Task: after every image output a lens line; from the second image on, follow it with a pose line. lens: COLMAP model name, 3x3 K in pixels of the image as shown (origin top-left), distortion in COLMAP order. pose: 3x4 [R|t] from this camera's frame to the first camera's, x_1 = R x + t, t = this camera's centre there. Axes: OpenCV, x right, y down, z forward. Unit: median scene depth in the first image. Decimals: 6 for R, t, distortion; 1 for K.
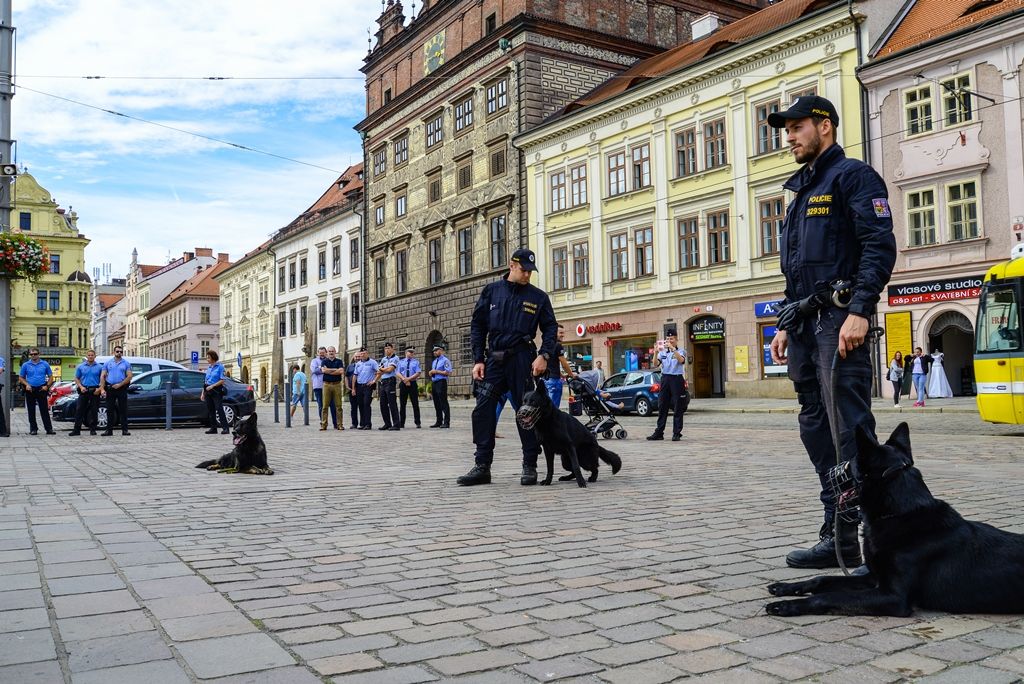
lens RADIAL K [[919.4, 0, 510.4], [0, 919.4, 342.3], [0, 0, 1]] dist [-0.020892, -0.000981]
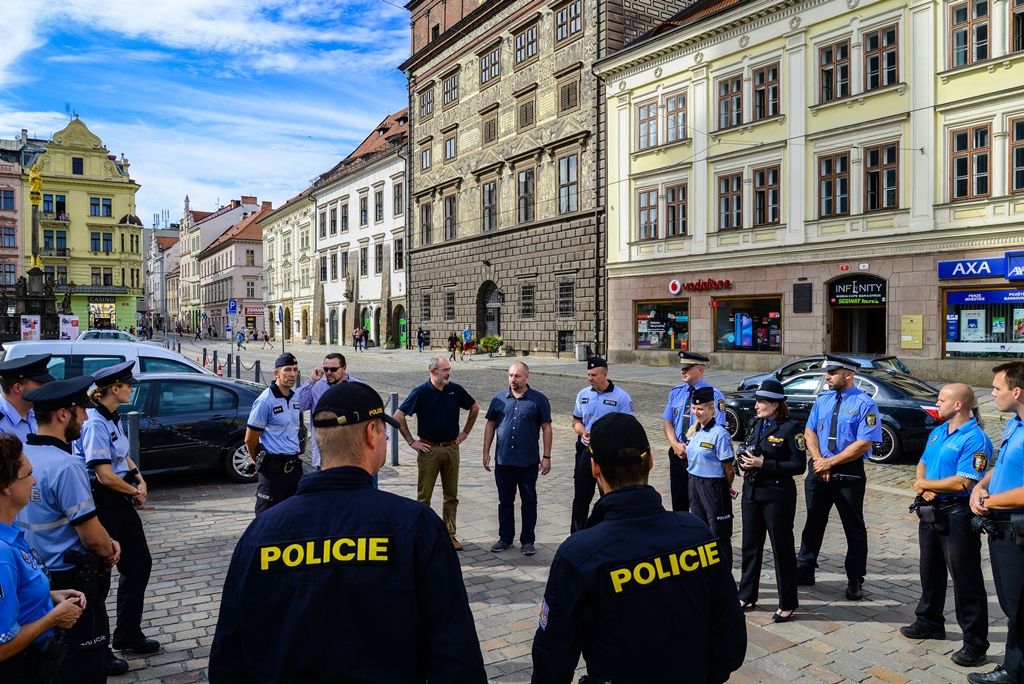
lens RADIAL K [[732.1, 0, 510.1], [0, 732.1, 344.4], [0, 0, 1]] dist [-0.025886, 0.004537]
pose [[0.999756, 0.016281, 0.014931, -0.068347], [-0.017488, 0.996256, 0.084660, -0.011382], [-0.013497, -0.084900, 0.996298, 0.238532]]
